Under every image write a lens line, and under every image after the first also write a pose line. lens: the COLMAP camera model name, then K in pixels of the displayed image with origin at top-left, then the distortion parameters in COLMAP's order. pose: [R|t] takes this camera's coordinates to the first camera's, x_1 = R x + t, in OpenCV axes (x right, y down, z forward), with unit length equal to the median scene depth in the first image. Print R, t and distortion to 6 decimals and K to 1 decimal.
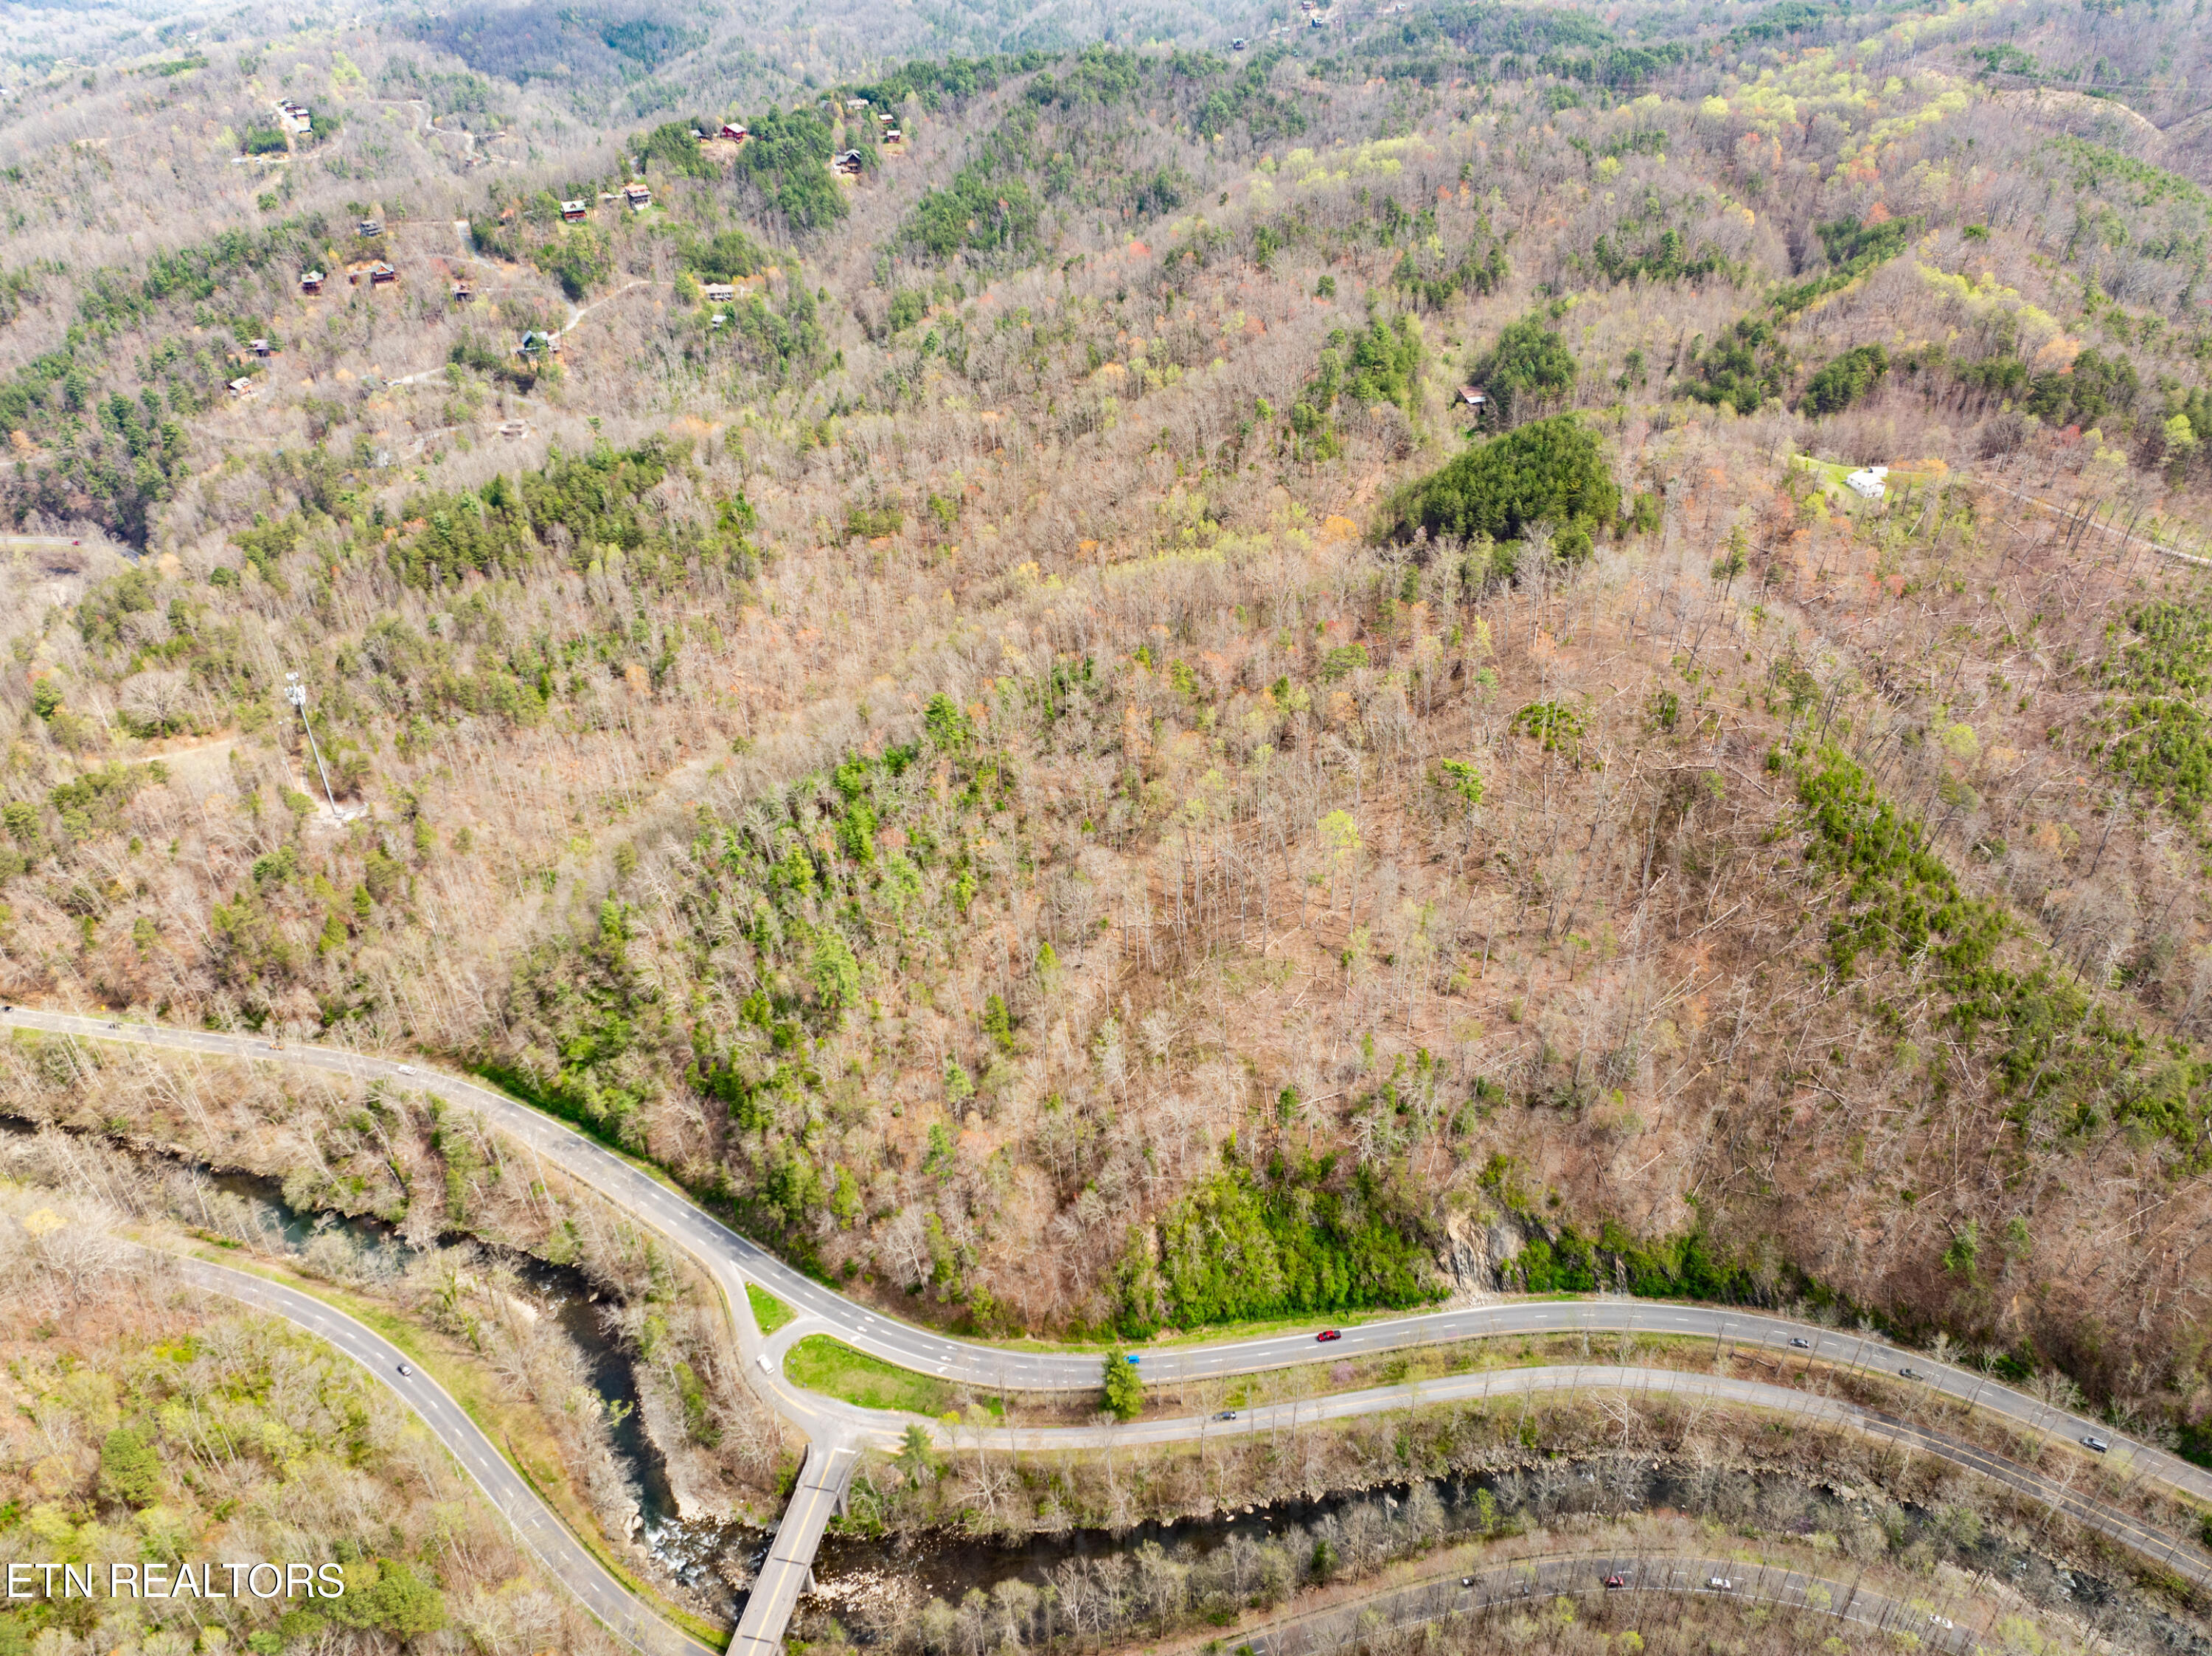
lens RADIAL K [[1547.6, 0, 1116.4], [0, 1547.6, 832.2], [0, 0, 1]] dist [-0.045590, 0.012455]
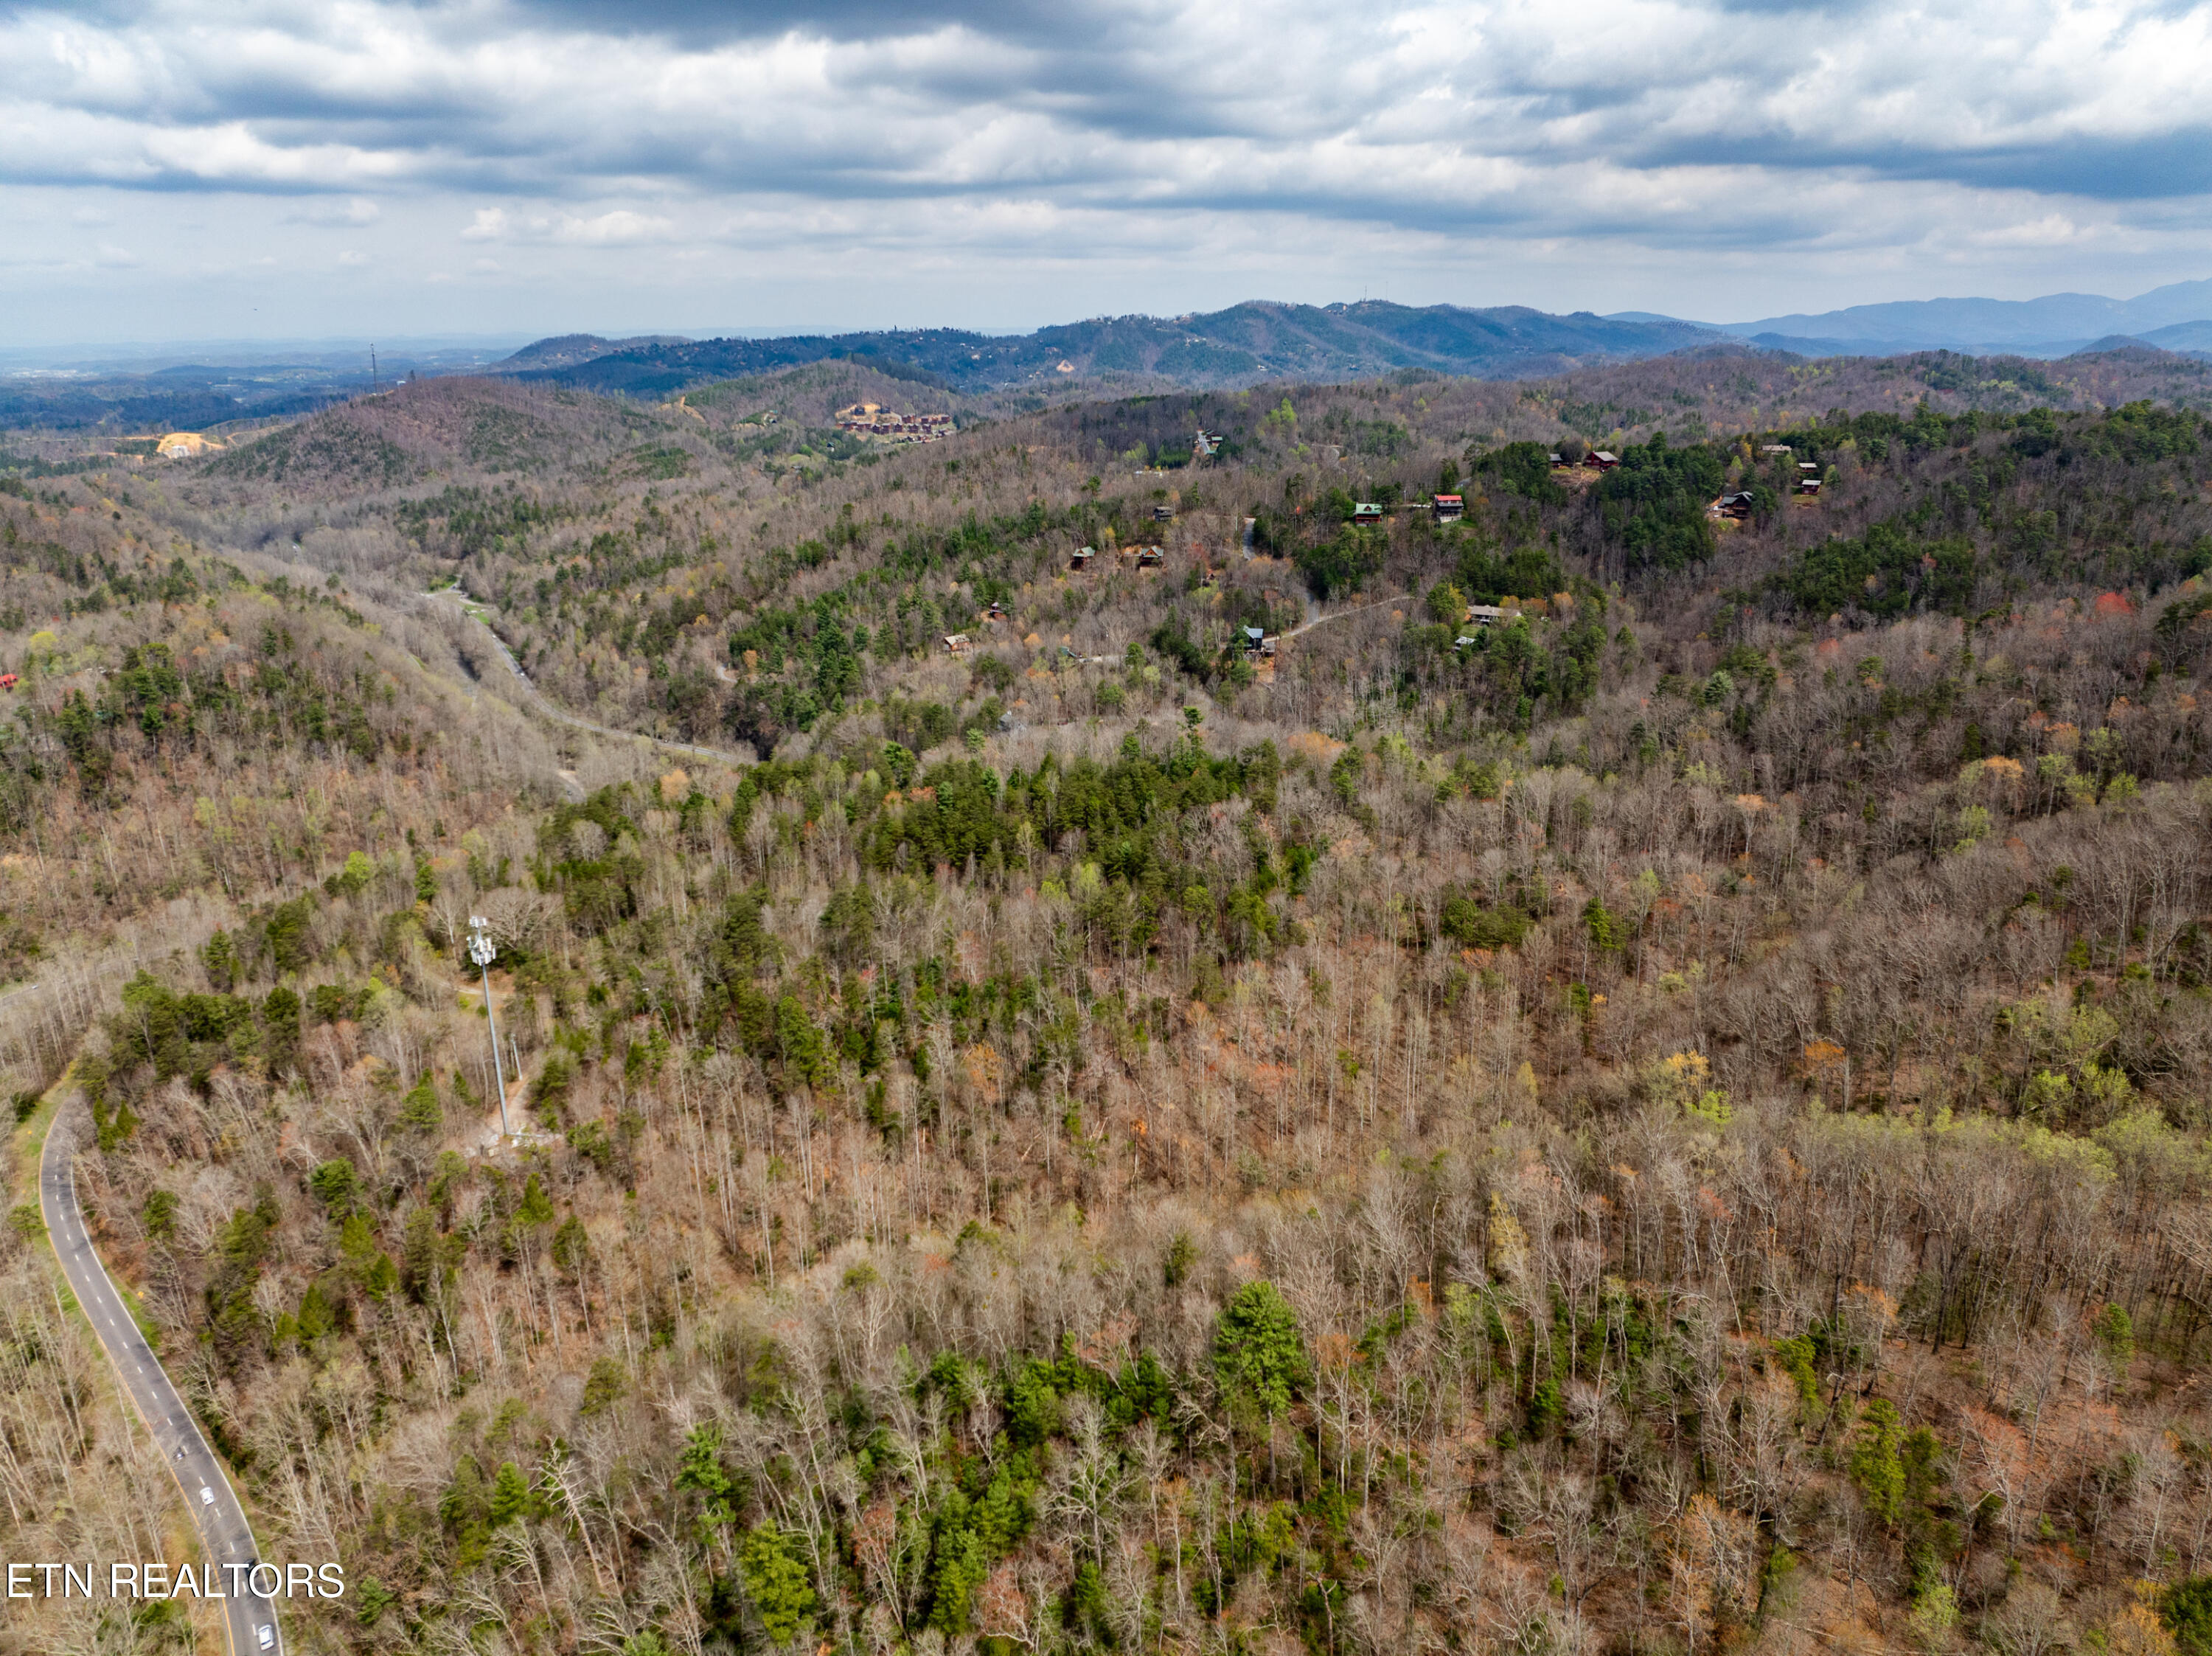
lens RADIAL K [[1547.6, 0, 1114.2], [0, 1547.6, 834.0], [0, 0, 1]] dist [-0.045590, 0.012455]
pose [[0.813245, 0.186358, -0.551275, 0.055149], [-0.320964, 0.933853, -0.157800, -0.103020], [0.485402, 0.305269, 0.819265, 0.476064]]
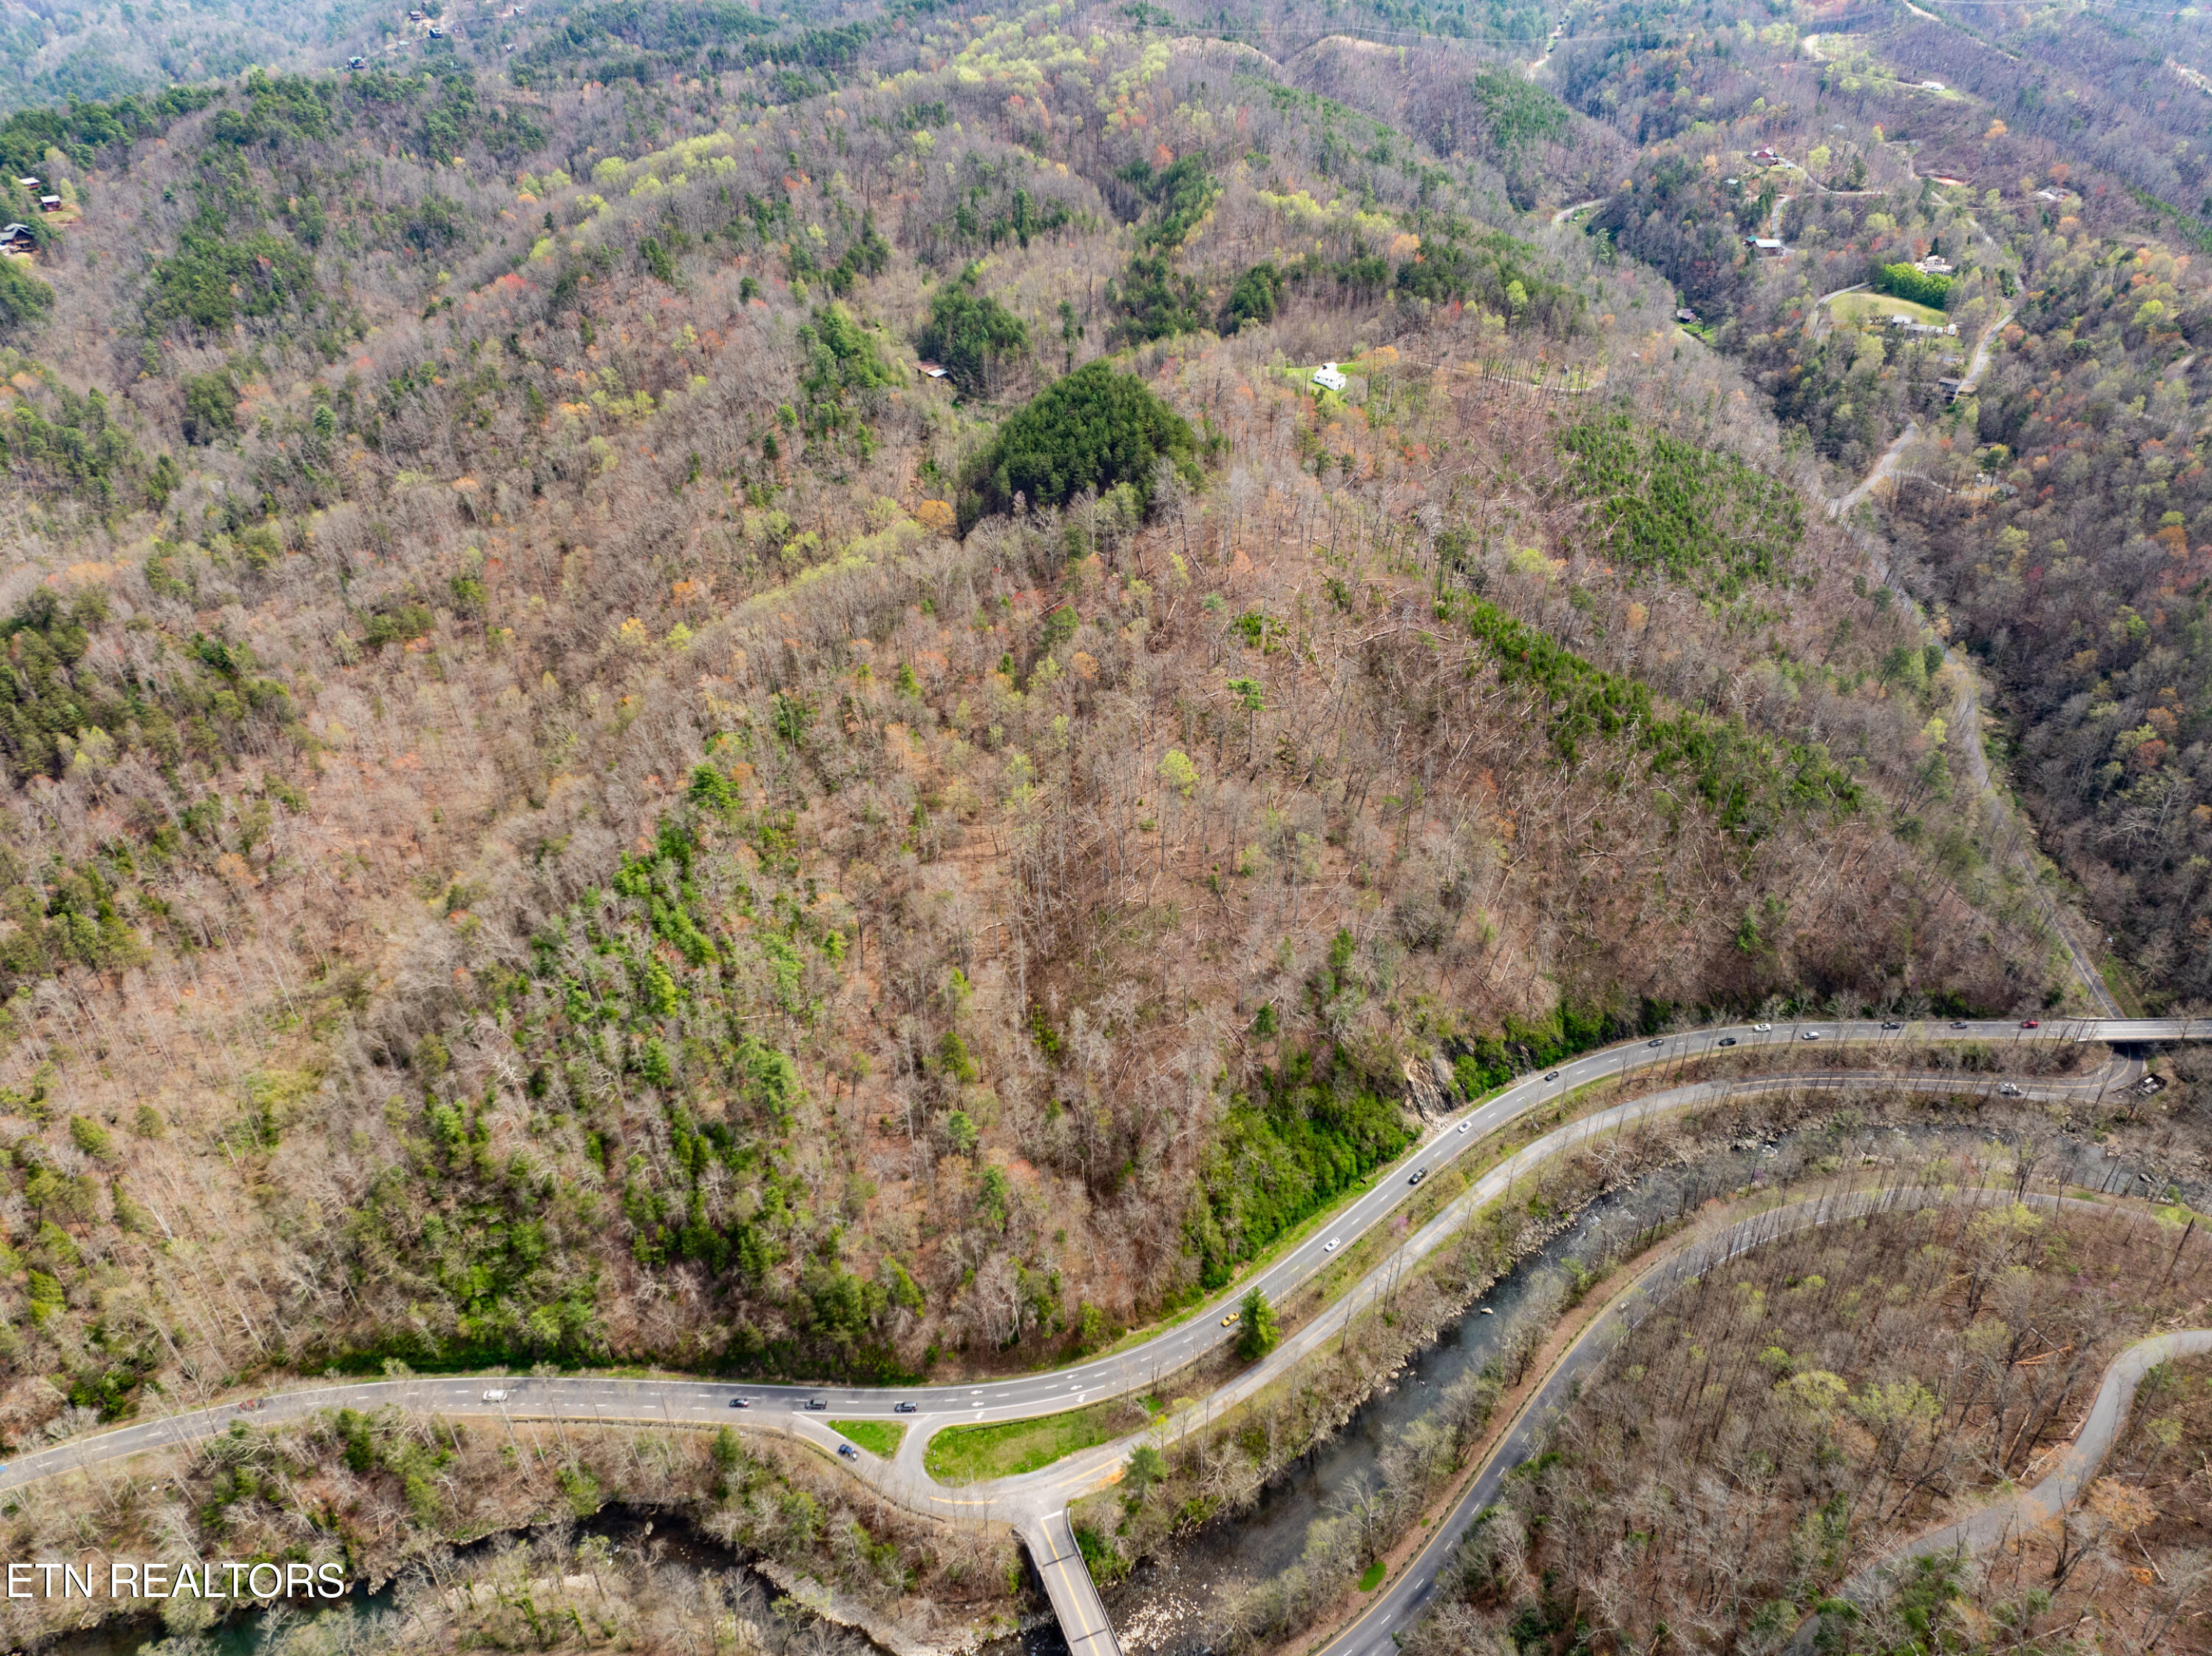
lens RADIAL K [[1547.6, 0, 1117.1], [0, 1547.6, 830.4], [0, 0, 1]] dist [-0.045590, 0.012455]
pose [[0.833869, -0.301838, 0.462122, -0.280586], [0.300389, 0.950554, 0.078828, -0.041109], [-0.463065, 0.073084, 0.883306, 0.063598]]
